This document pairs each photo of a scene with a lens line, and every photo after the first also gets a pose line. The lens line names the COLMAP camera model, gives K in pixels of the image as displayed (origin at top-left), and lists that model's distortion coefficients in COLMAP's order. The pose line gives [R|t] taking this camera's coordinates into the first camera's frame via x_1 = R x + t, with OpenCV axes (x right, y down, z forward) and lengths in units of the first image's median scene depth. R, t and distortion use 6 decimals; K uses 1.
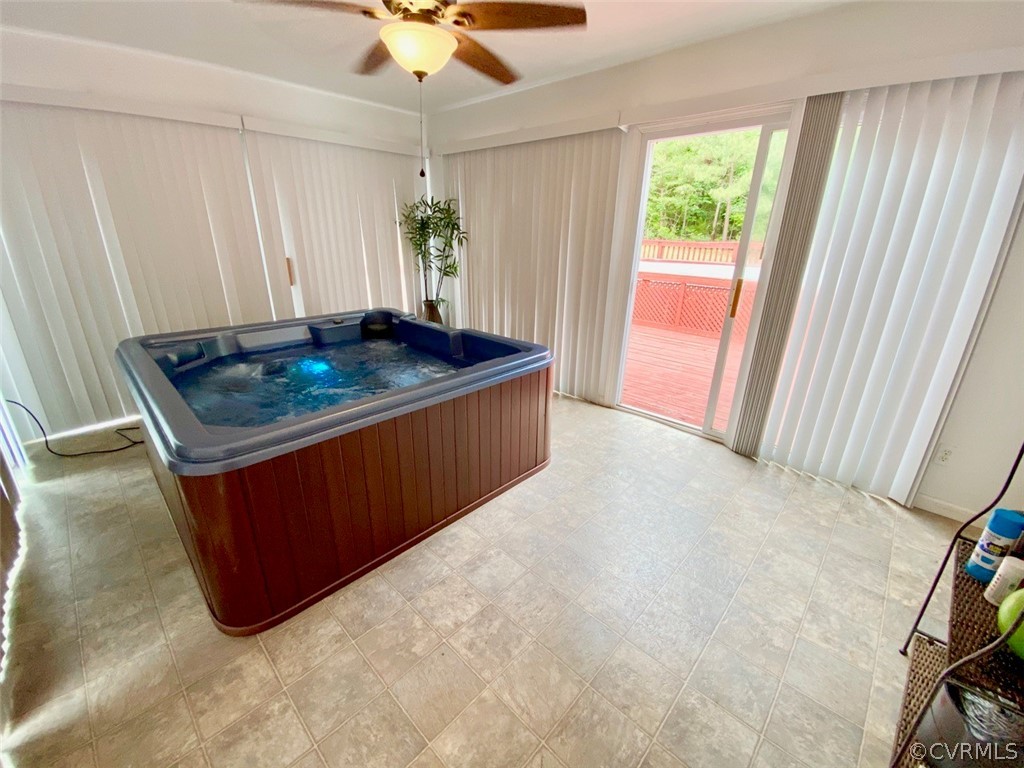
lens RADIAL K [[414.0, 0, 514.1], [0, 414.0, 381.7], [0, 0, 1]] dist [0.010194, -0.014803]
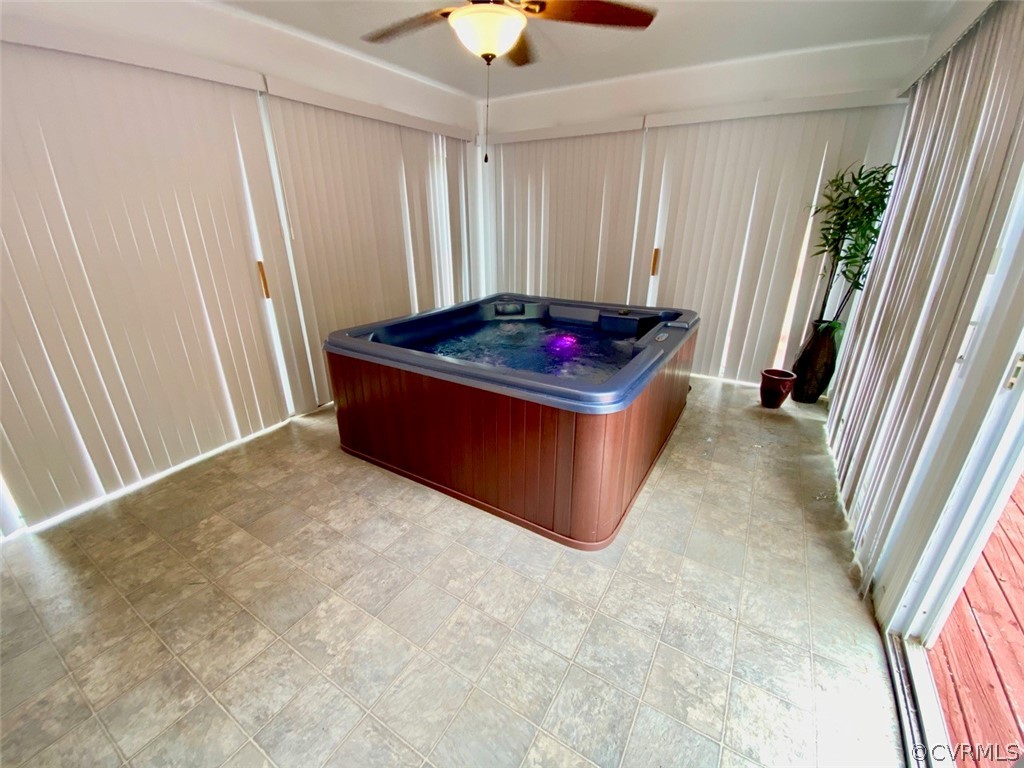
lens RADIAL K [[414.0, 0, 514.1], [0, 414.0, 381.7], [0, 0, 1]] dist [0.010194, -0.014803]
pose [[0.214672, 0.345086, -0.913691, 0.736335], [-0.331255, 0.905777, 0.264268, -0.255079], [0.918796, 0.245933, 0.308756, 0.730253]]
